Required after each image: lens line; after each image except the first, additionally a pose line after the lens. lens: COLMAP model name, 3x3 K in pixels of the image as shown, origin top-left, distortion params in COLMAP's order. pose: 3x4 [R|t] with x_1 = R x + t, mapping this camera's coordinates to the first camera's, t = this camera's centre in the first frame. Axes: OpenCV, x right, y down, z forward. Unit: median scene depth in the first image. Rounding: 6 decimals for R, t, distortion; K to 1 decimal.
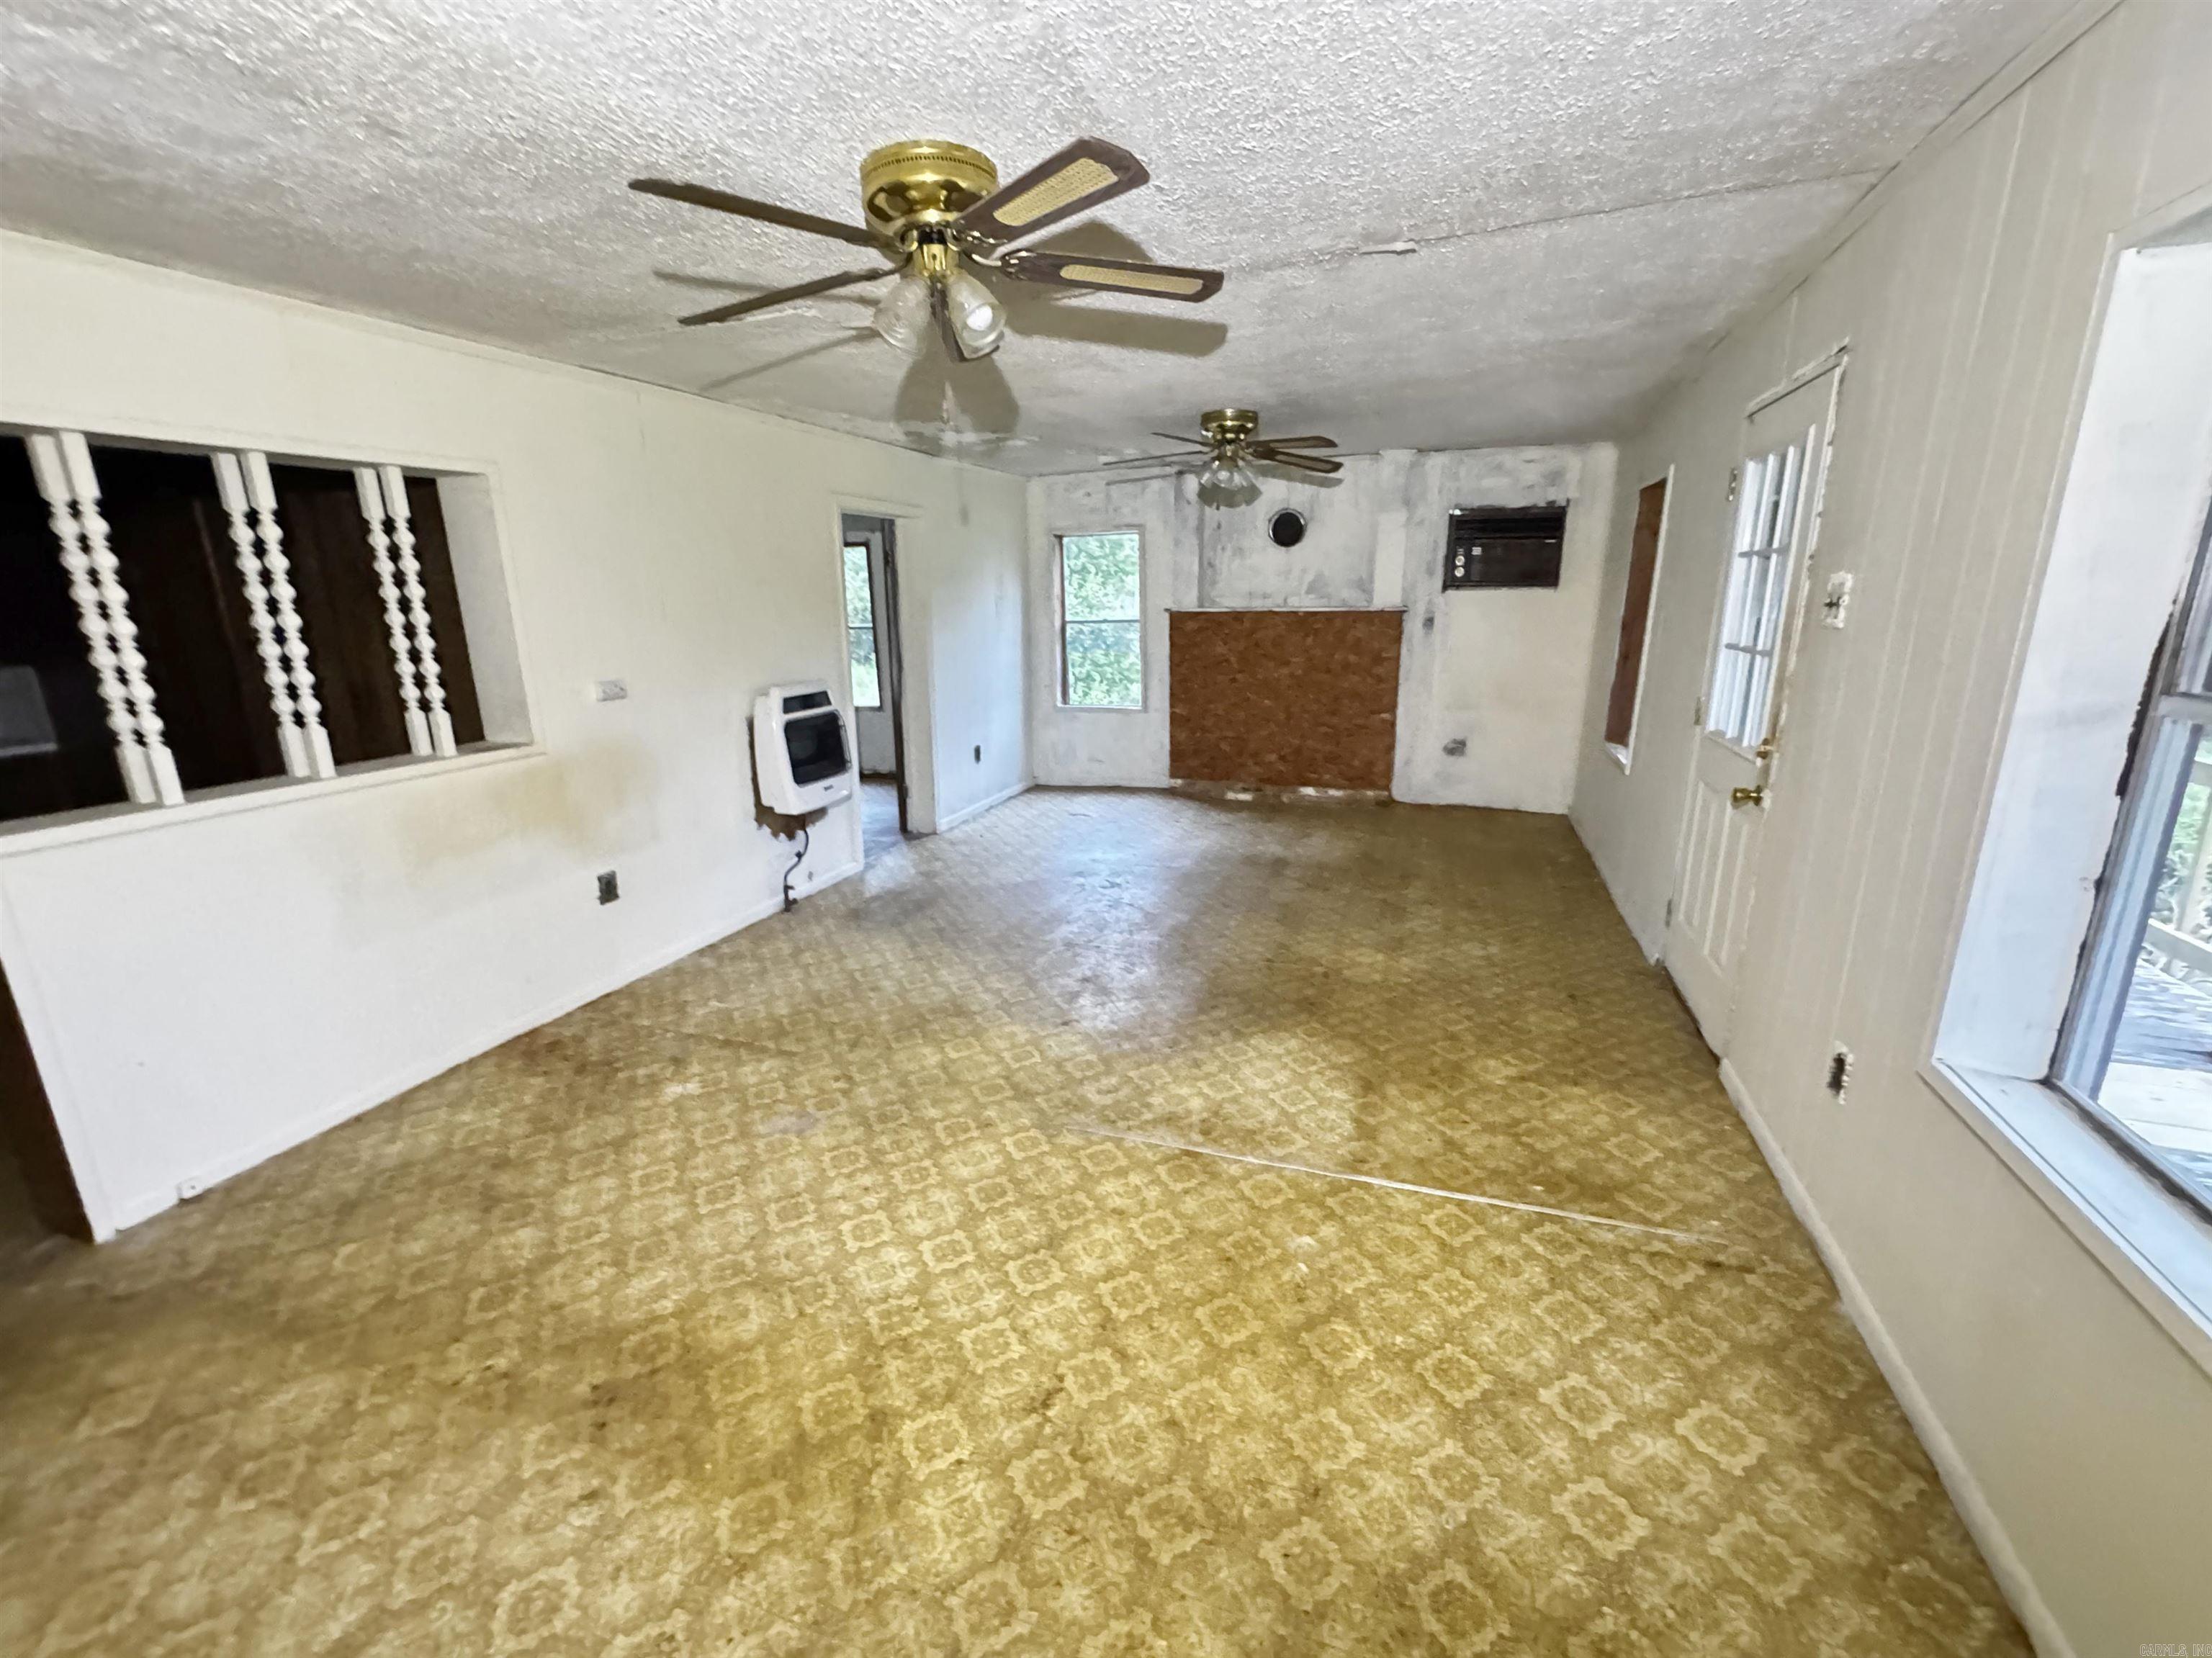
lens RADIAL K [[901.5, 0, 1107.7], [0, 901.5, 827.2], [0, 0, 1]] dist [-0.003686, 0.000166]
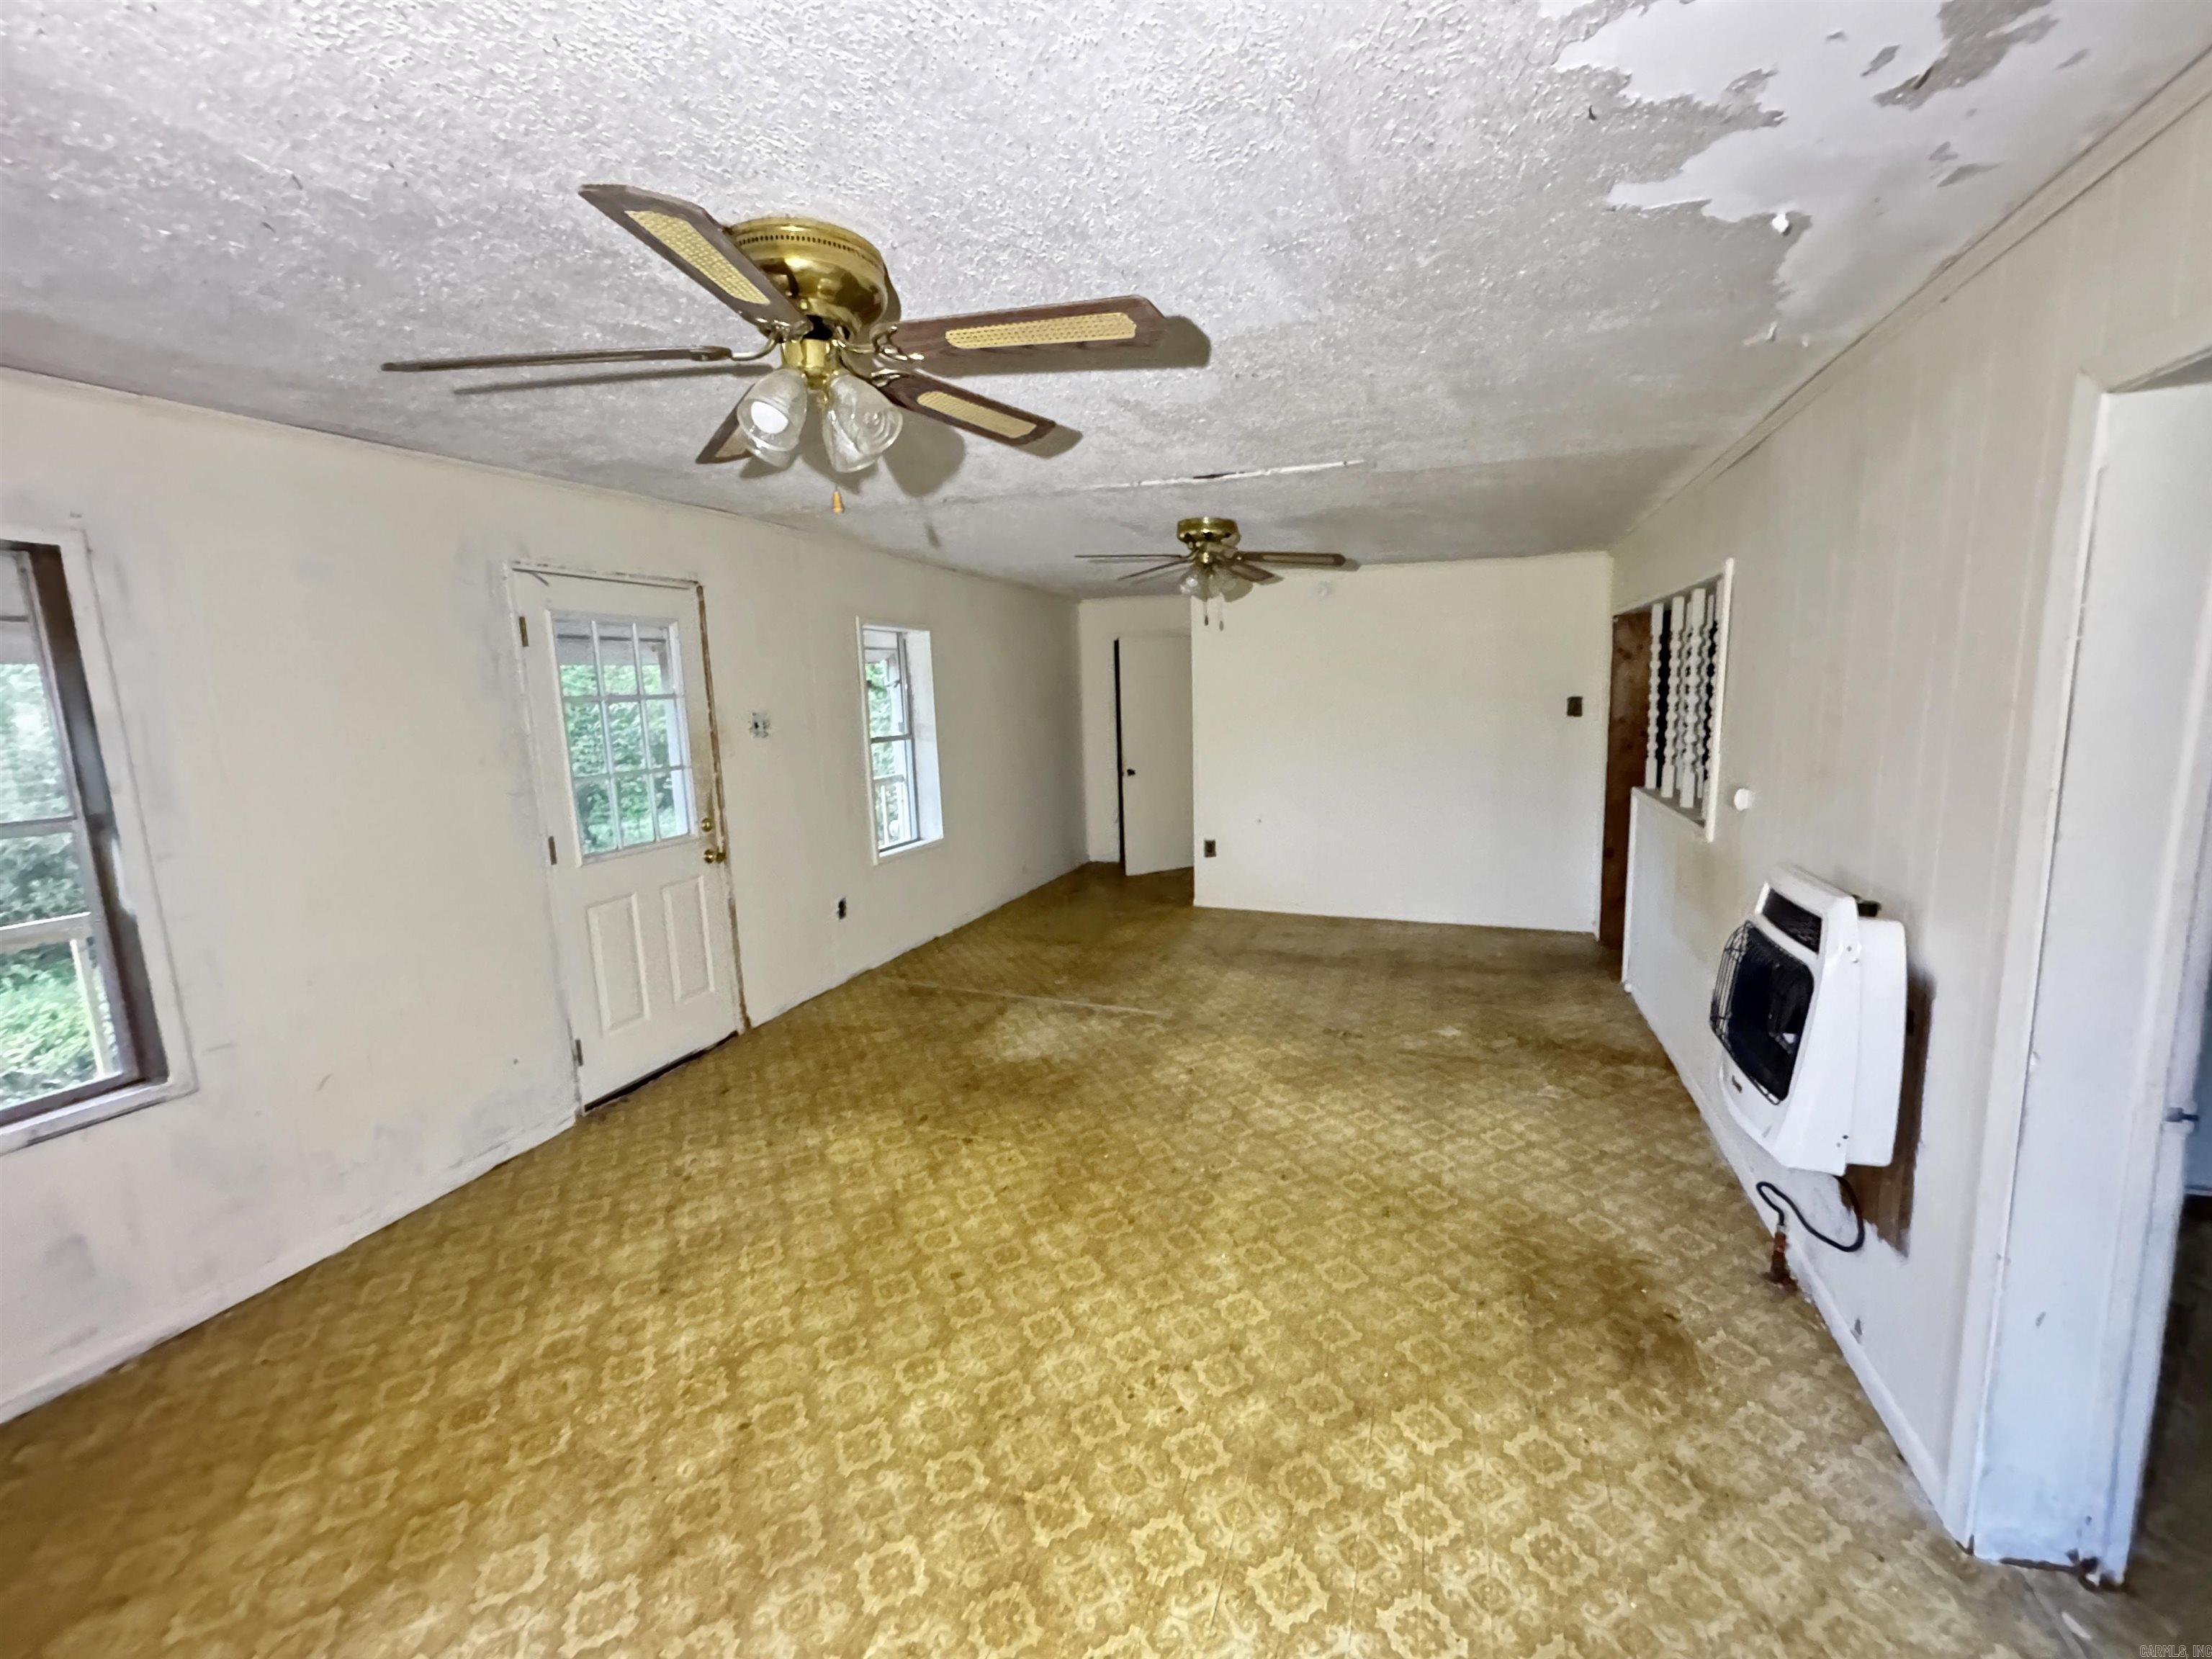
lens RADIAL K [[901.6, 0, 1106.2], [0, 901.6, 824.6], [0, 0, 1]] dist [-0.003686, 0.000166]
pose [[-0.998868, 0.041607, 0.023058, 0.021383], [0.047332, 0.917675, 0.394503, -0.552278], [-0.004746, 0.395148, -0.918605, 2.014142]]
